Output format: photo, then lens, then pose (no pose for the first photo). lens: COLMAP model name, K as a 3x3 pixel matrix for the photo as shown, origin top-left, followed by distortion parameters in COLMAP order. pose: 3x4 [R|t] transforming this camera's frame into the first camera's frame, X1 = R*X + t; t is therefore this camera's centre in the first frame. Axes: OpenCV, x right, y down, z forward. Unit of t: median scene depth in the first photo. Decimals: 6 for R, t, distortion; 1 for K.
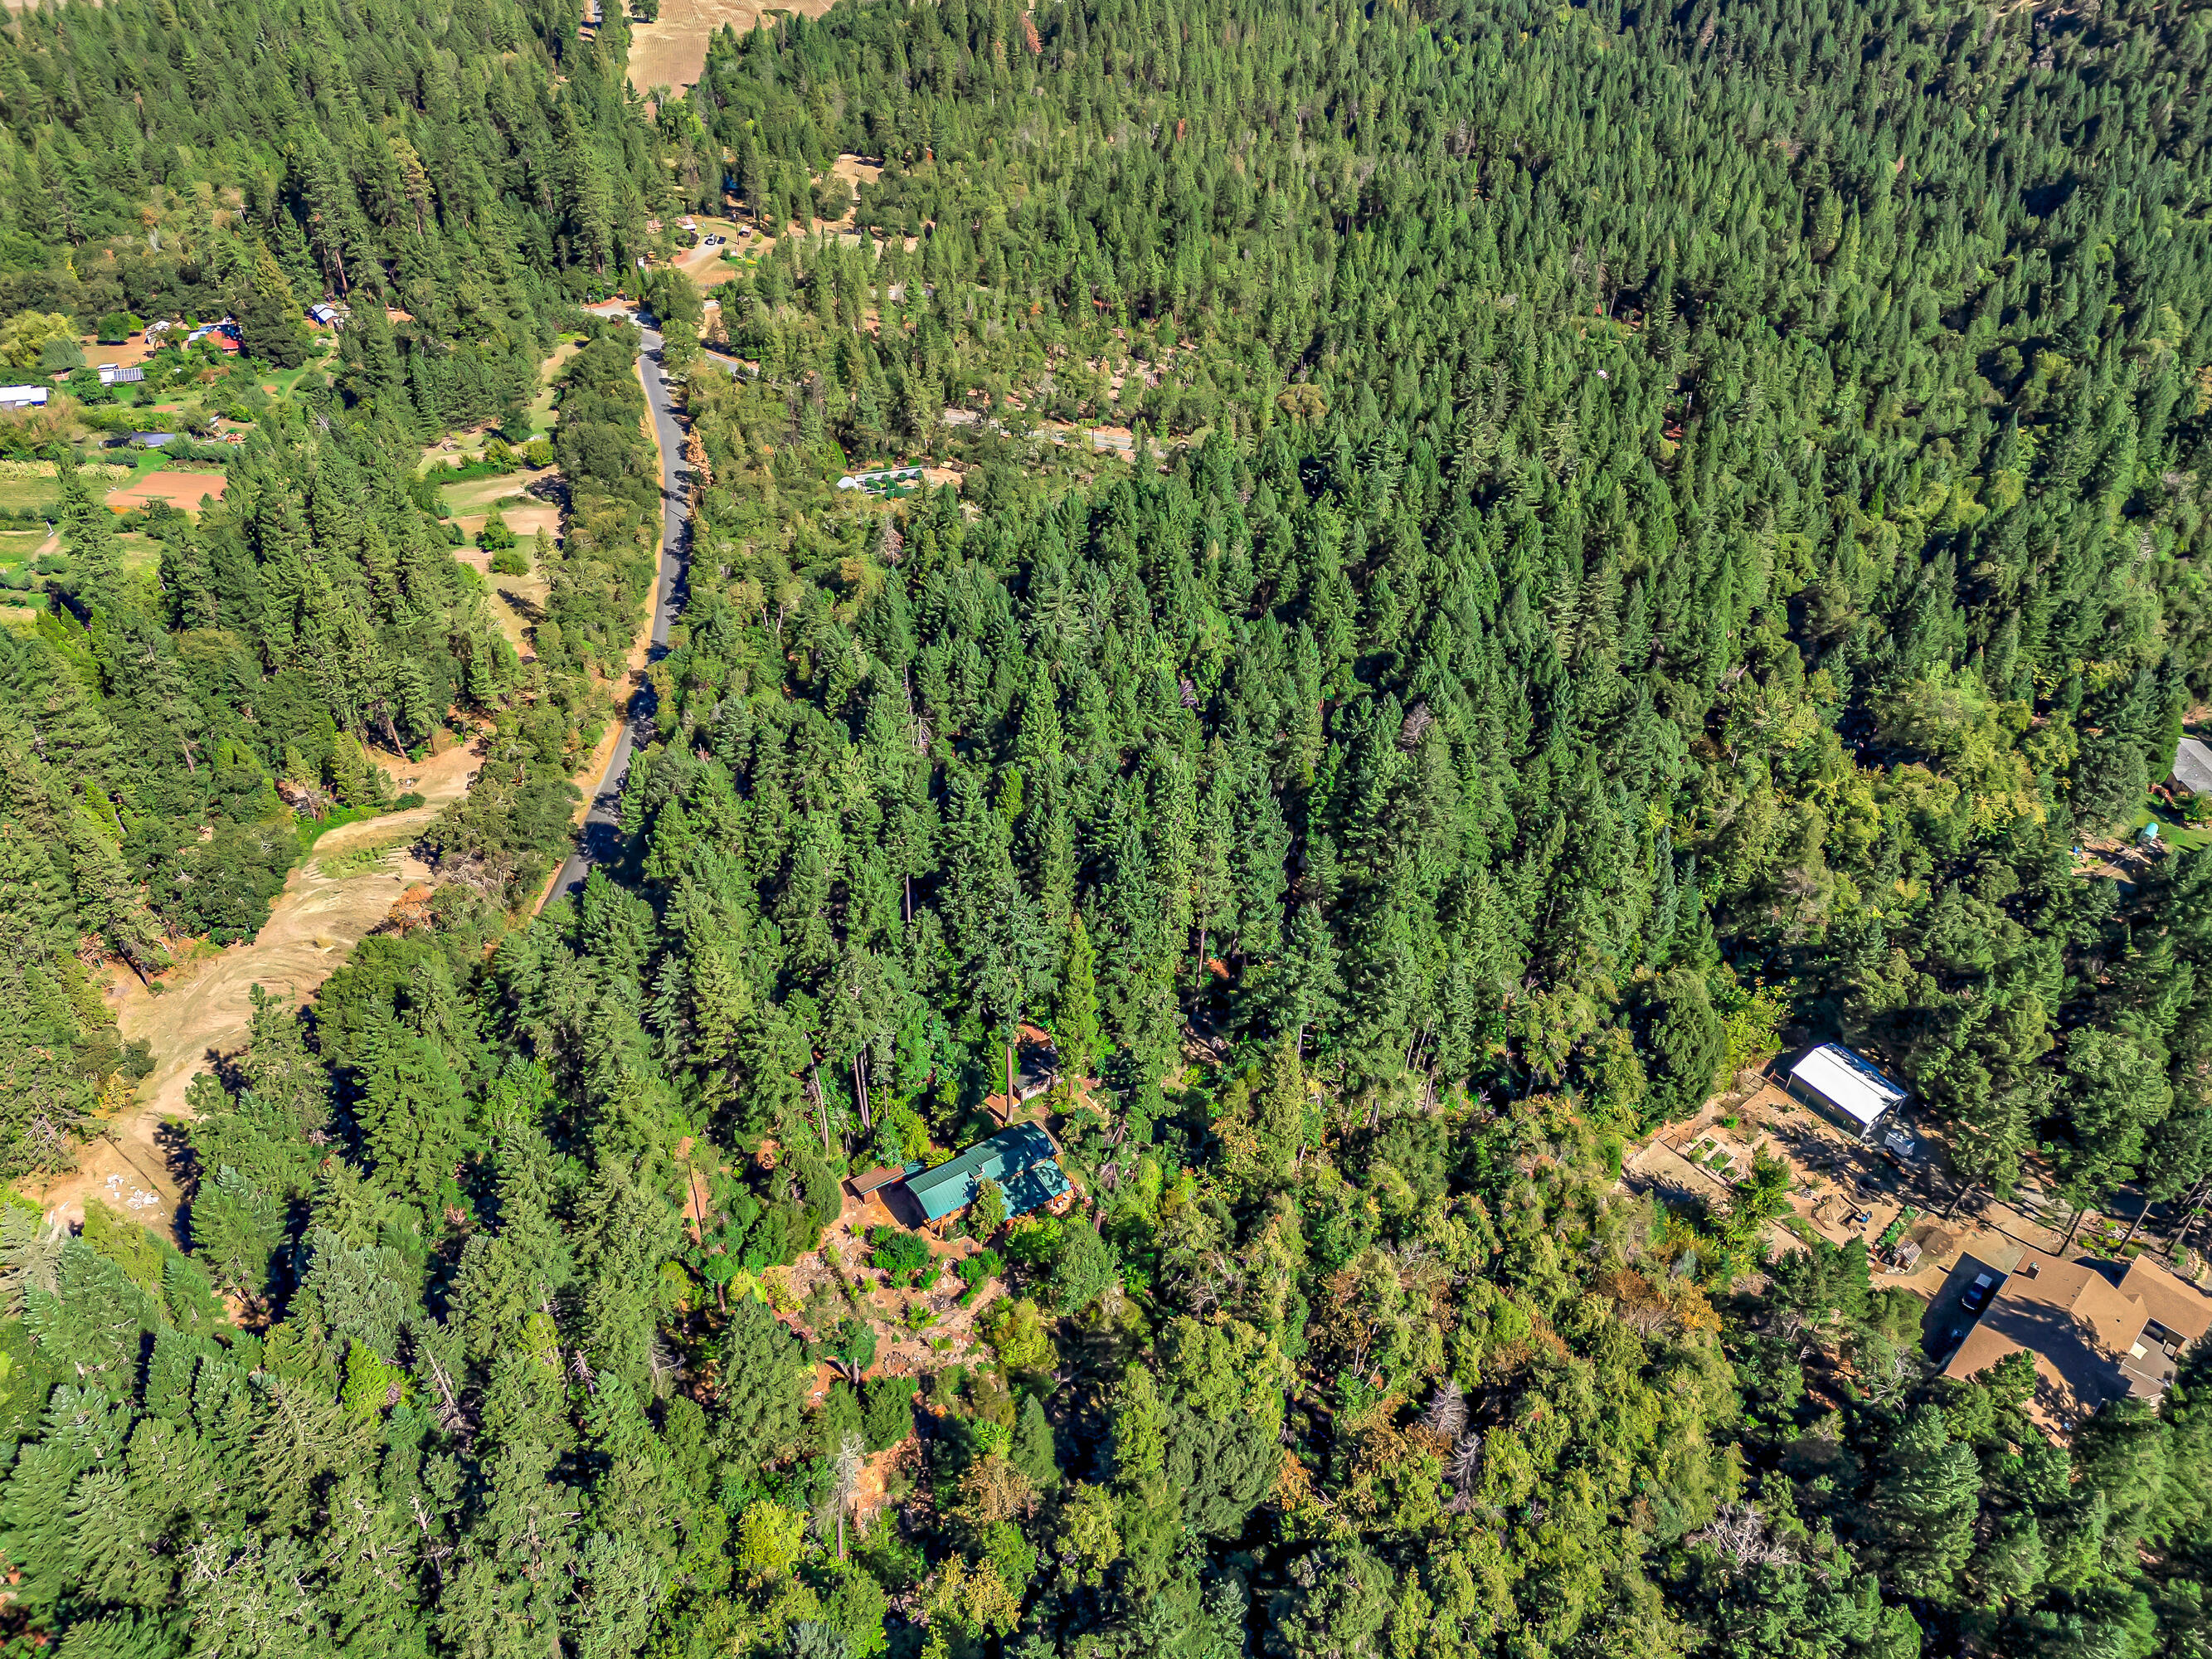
lens RADIAL K [[1673.9, 0, 1108.3], [0, 1673.9, 805.7], [0, 0, 1]] dist [0.065970, -0.072290]
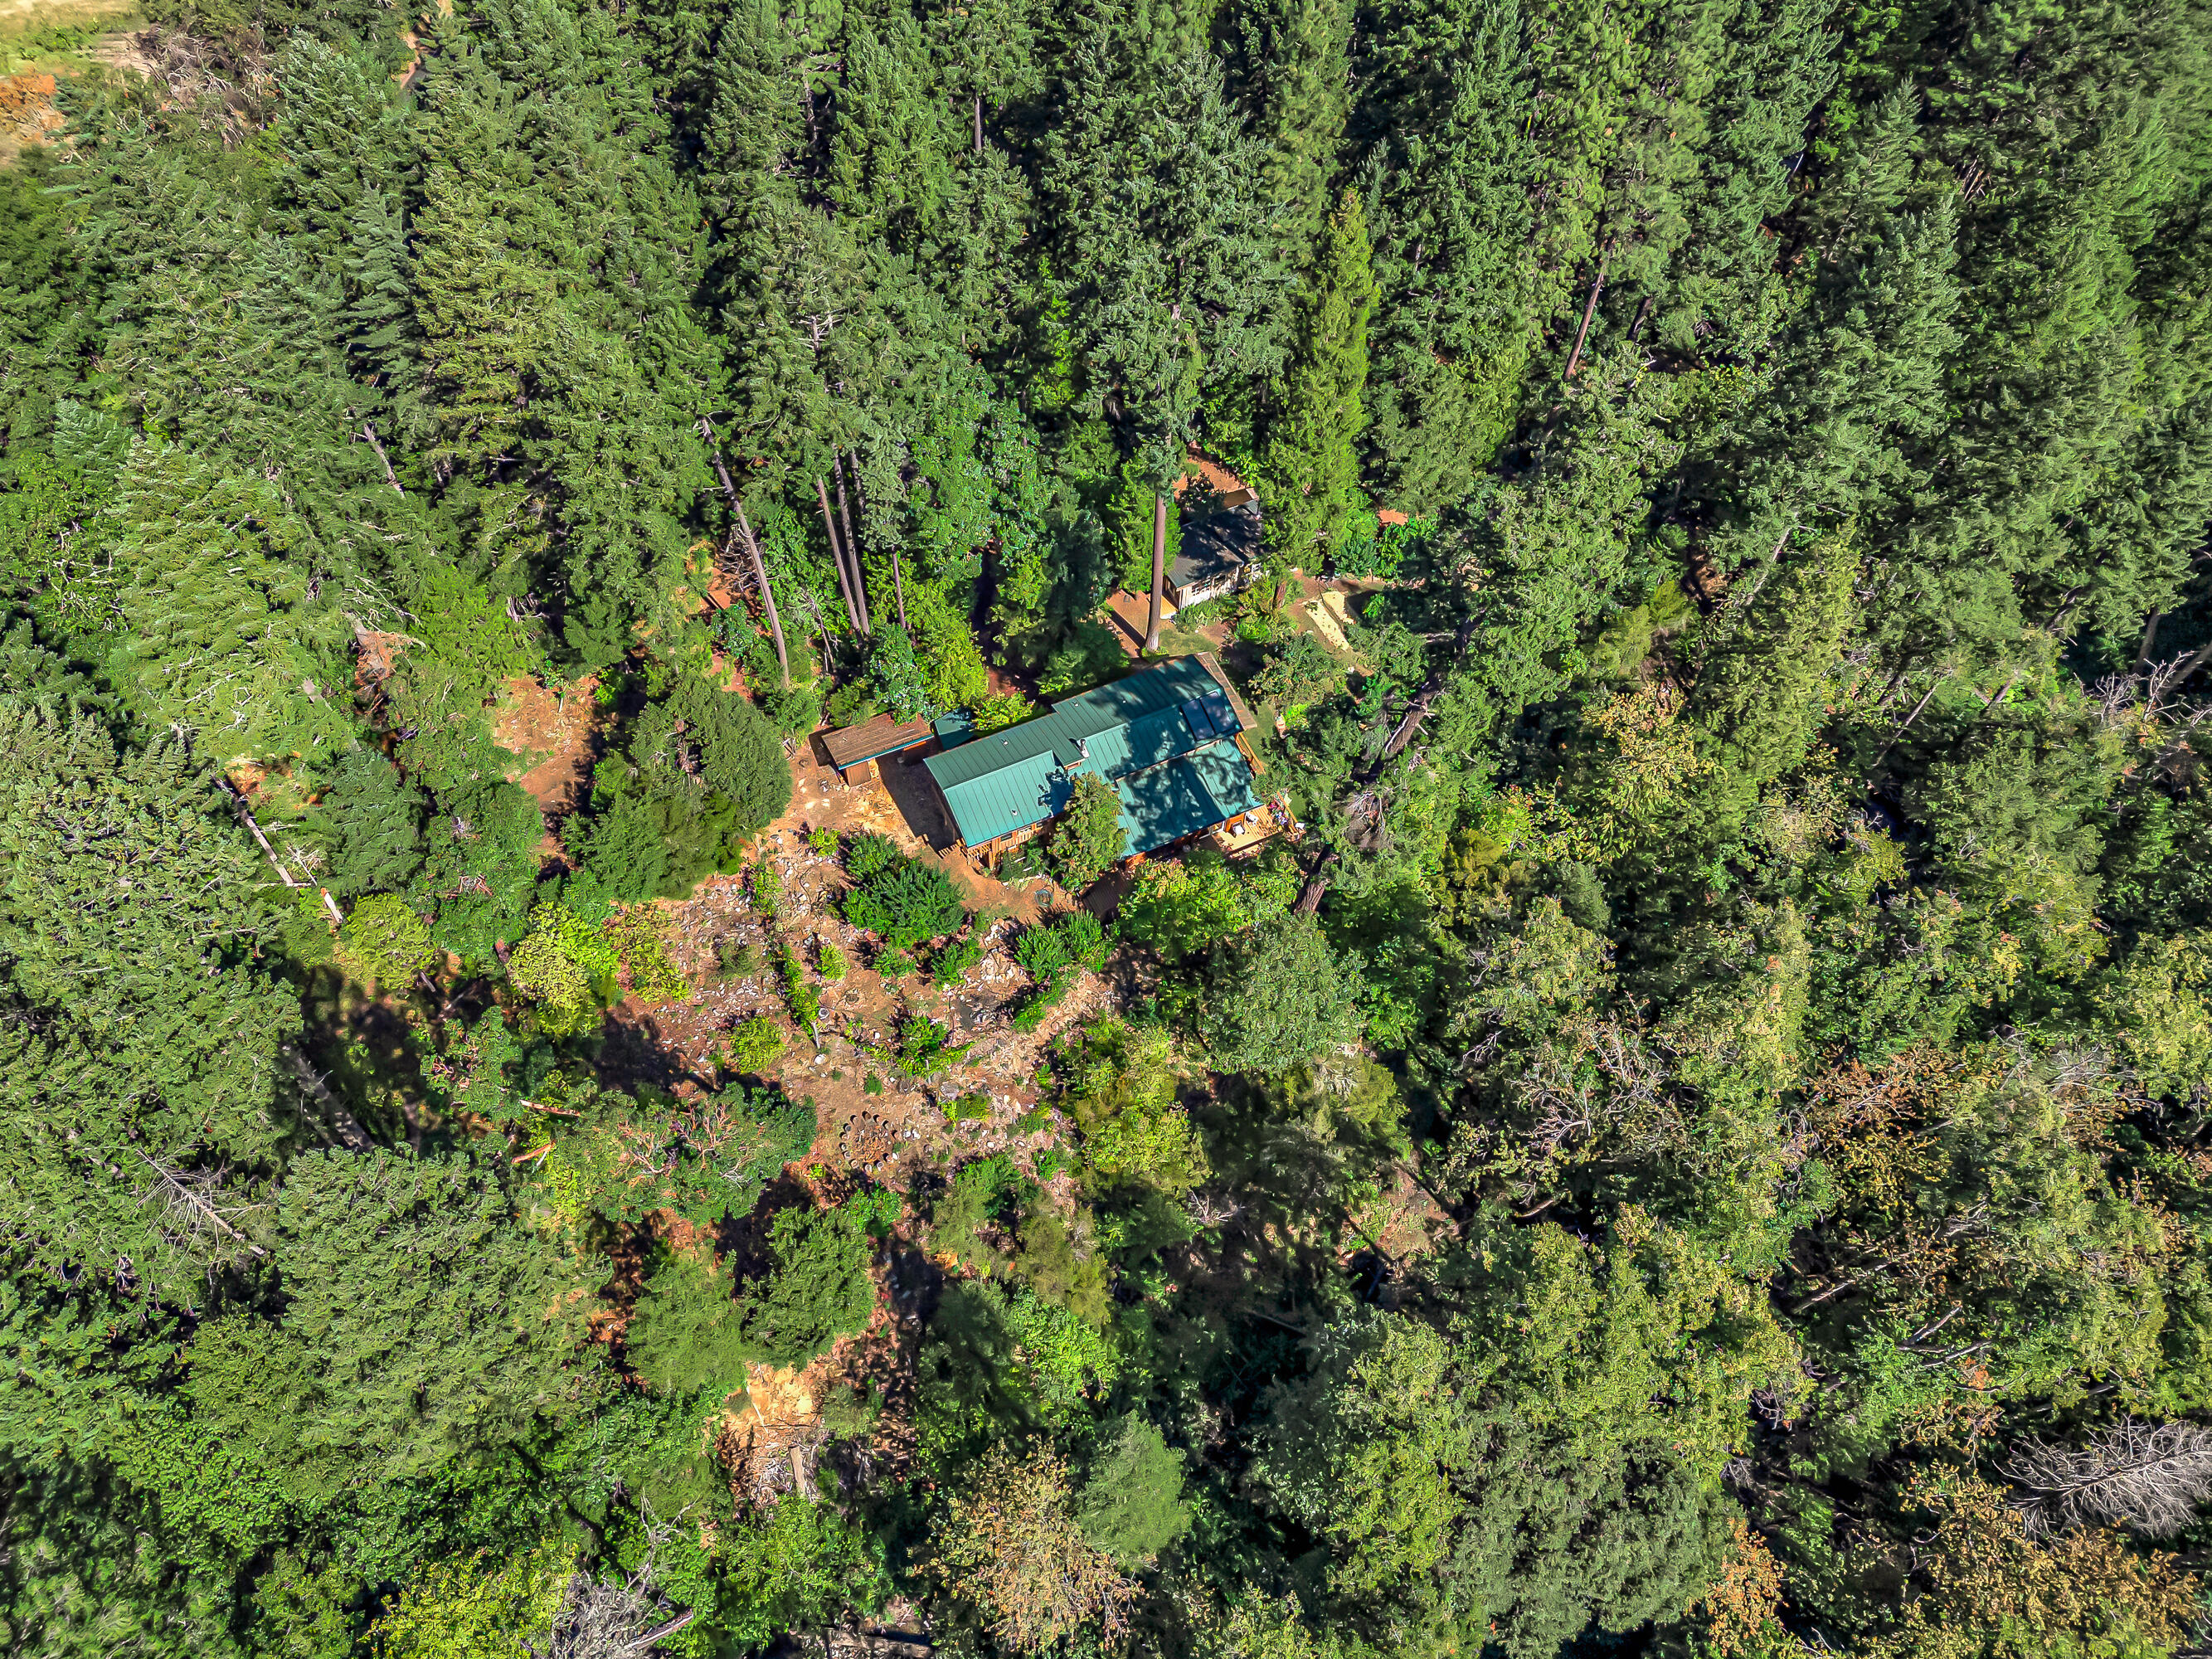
lens RADIAL K [[1668.5, 0, 1102.3], [0, 1668.5, 826.7], [0, 0, 1]] dist [0.079204, -0.099112]
pose [[0.990883, 0.106306, -0.082765, -0.023648], [-0.074115, 0.943128, 0.324062, 0.069954], [0.112508, -0.314973, 0.942409, 0.458877]]
